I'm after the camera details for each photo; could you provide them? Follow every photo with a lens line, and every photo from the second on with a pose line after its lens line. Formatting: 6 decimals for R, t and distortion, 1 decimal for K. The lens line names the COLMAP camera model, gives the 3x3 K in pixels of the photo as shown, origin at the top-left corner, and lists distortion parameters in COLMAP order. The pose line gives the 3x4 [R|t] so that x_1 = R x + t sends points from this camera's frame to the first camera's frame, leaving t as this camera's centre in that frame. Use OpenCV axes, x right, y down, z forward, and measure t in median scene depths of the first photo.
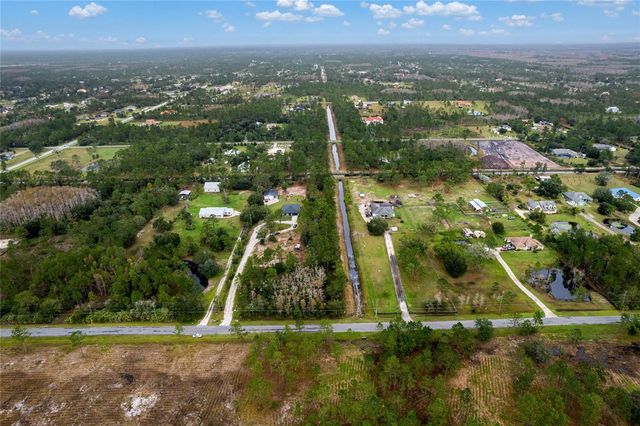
lens RADIAL K [[408.5, 0, 320.4], [0, 408.5, 213.4], [0, 0, 1]] dist [-0.026828, 0.007665]
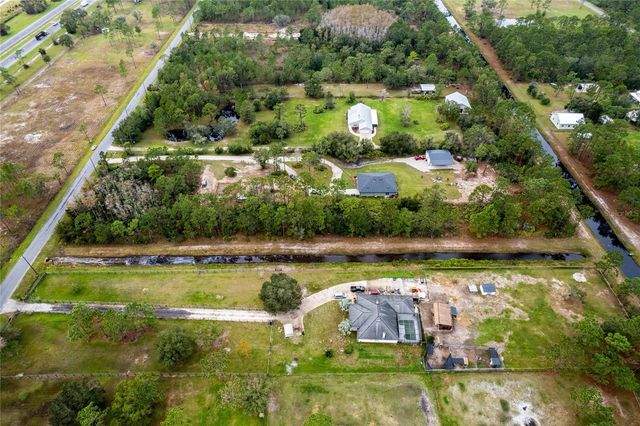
lens RADIAL K [[408.5, 0, 321.9], [0, 408.5, 214.0], [0, 0, 1]] dist [-0.026828, 0.007665]
pose [[0.007202, 0.702763, -0.711388, 0.396799], [-0.394032, 0.655842, 0.643902, -0.346627], [0.919068, 0.275673, 0.281634, 0.814865]]
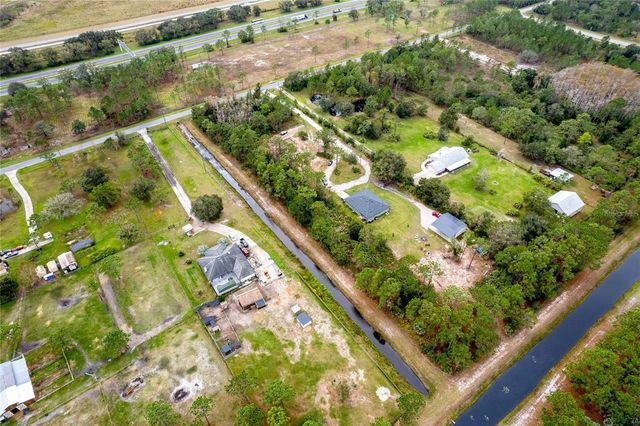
lens RADIAL K [[408.5, 0, 323.4], [0, 408.5, 211.9], [0, 0, 1]] dist [-0.026828, 0.007665]
pose [[-0.810396, 0.415181, -0.413381, 0.246288], [-0.205602, 0.459166, 0.864230, -0.538673], [0.548622, 0.785361, -0.286744, 1.206748]]
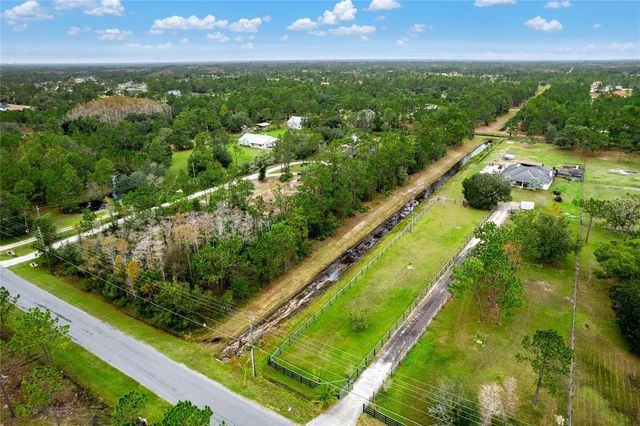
lens RADIAL K [[408.5, 0, 324.2], [0, 408.5, 206.3], [0, 0, 1]] dist [-0.026828, 0.007665]
pose [[0.847820, 0.196109, -0.492689, 0.198411], [-0.218813, 0.975695, 0.011830, 0.076144], [0.483034, 0.097777, 0.870125, 0.486296]]
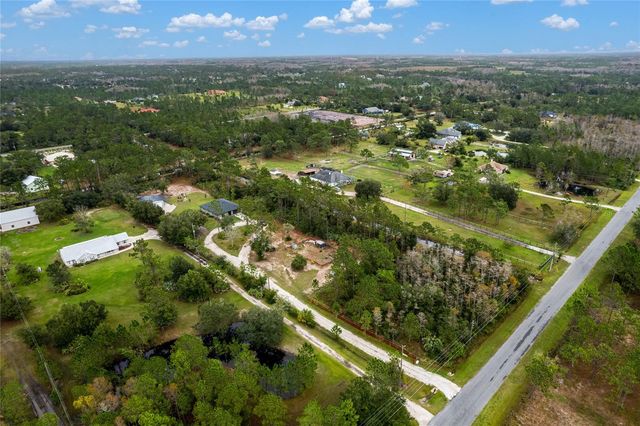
lens RADIAL K [[408.5, 0, 321.7], [0, 408.5, 209.8], [0, 0, 1]] dist [-0.026828, 0.007665]
pose [[0.722216, -0.246722, 0.646168, -0.382371], [0.275867, 0.959444, 0.058004, -0.000212], [-0.634272, 0.136365, 0.760988, 0.453668]]
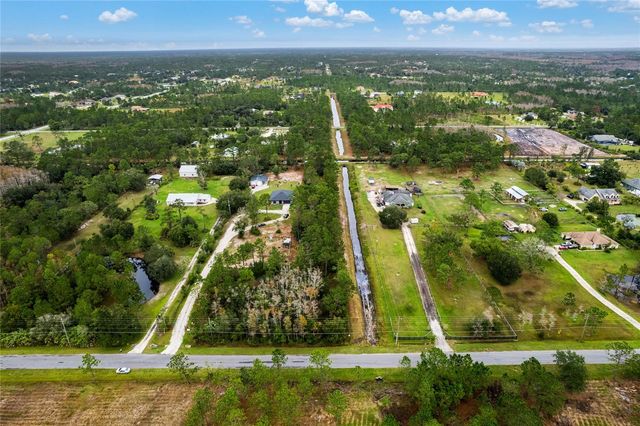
lens RADIAL K [[408.5, 0, 323.4], [0, 408.5, 216.1], [0, 0, 1]] dist [-0.026828, 0.007665]
pose [[0.999938, 0.011023, -0.001566, 0.010240], [-0.011029, 0.999933, -0.003568, 0.032071], [0.001527, 0.003585, 0.999992, 0.217291]]
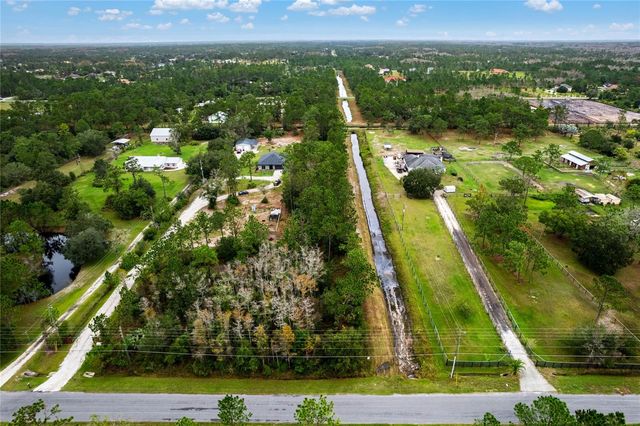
lens RADIAL K [[408.5, 0, 325.0], [0, 408.5, 218.1], [0, 0, 1]] dist [-0.026828, 0.007665]
pose [[0.999785, 0.019370, -0.007410, 0.011769], [-0.019241, 0.999669, 0.017069, 0.067930], [0.007739, -0.016923, 0.999827, 0.406339]]
